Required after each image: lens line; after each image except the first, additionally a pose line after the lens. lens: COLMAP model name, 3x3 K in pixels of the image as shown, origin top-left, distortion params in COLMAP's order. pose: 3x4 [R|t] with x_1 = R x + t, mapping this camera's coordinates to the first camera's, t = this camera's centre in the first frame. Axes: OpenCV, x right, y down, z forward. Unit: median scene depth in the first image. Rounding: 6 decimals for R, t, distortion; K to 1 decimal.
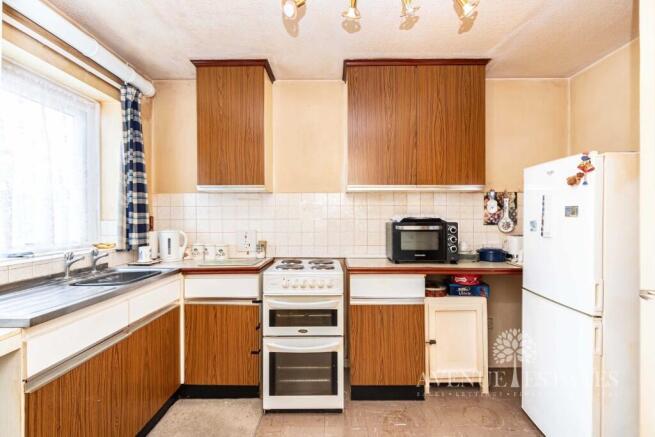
lens RADIAL K [[295.7, 0, 333.9], [0, 295.7, 217.3], [0, 0, 1]] dist [0.001911, 0.000417]
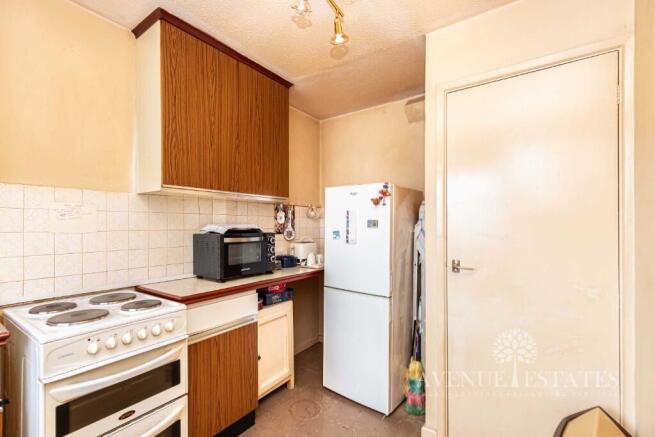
lens RADIAL K [[292.8, 0, 325.8], [0, 292.8, 224.9], [0, 0, 1]] dist [-0.001117, -0.000044]
pose [[0.601166, 0.002257, 0.799121, -0.286047], [-0.001808, 0.999997, -0.001464, -0.008921], [-0.799122, -0.000565, 0.601169, 0.254569]]
